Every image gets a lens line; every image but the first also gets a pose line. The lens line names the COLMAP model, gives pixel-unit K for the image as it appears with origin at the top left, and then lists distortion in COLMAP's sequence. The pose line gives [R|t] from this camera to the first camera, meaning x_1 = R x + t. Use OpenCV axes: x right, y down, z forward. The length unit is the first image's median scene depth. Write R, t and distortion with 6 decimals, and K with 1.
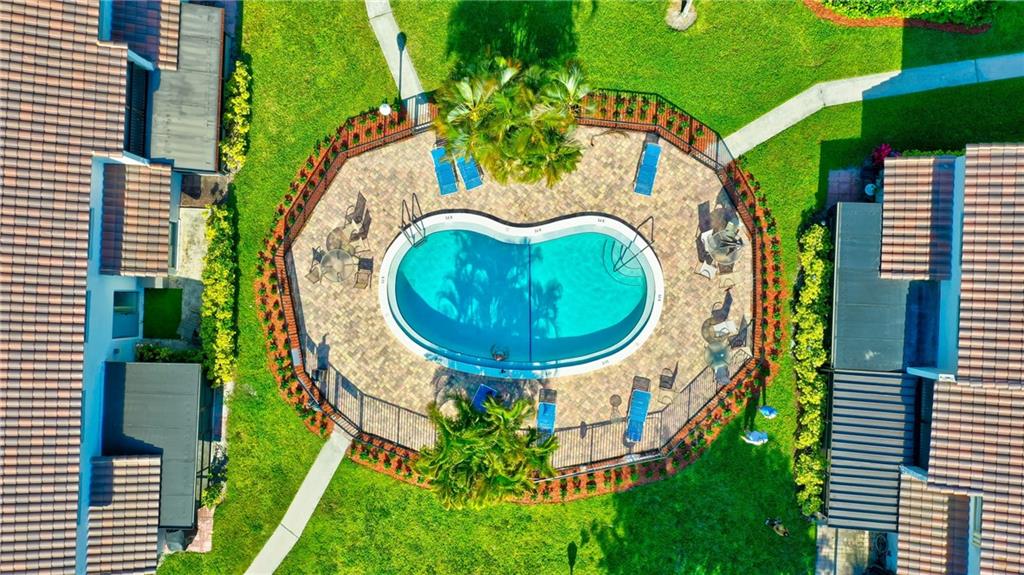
lens RADIAL K [[813.2, 0, 512.0], [0, 813.2, 287.5], [0, 0, 1]] dist [-0.005261, -0.005099]
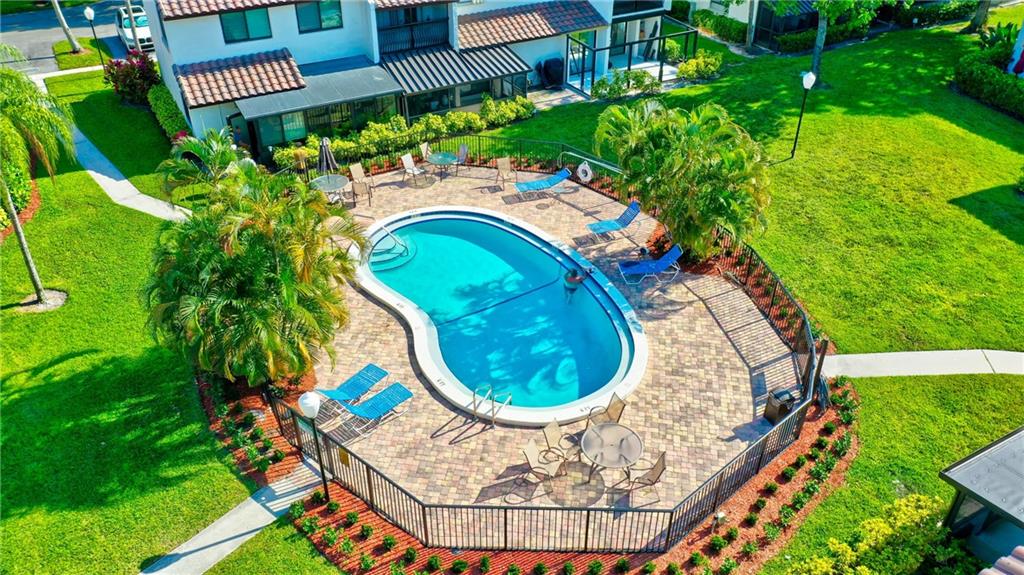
lens RADIAL K [[807.6, 0, 512.0], [0, 807.6, 287.5], [0, 0, 1]] dist [-0.006865, -0.003346]
pose [[-0.516441, -0.452676, 0.726893, -0.517106], [0.856236, -0.285089, 0.430796, -0.282430], [0.012218, 0.844872, 0.534829, 0.606708]]
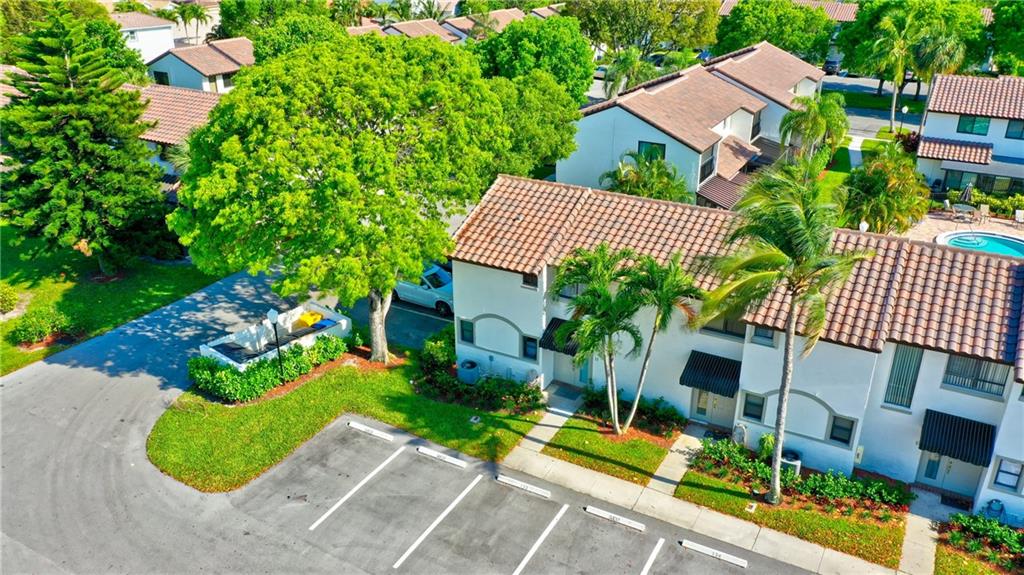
lens RADIAL K [[813.2, 0, 512.0], [0, 813.2, 287.5], [0, 0, 1]] dist [-0.005261, -0.005099]
pose [[0.452730, -0.335943, 0.825941, -1.485383], [0.891415, 0.191680, -0.410655, -0.143102], [-0.020359, 0.922172, 0.386244, 0.530268]]
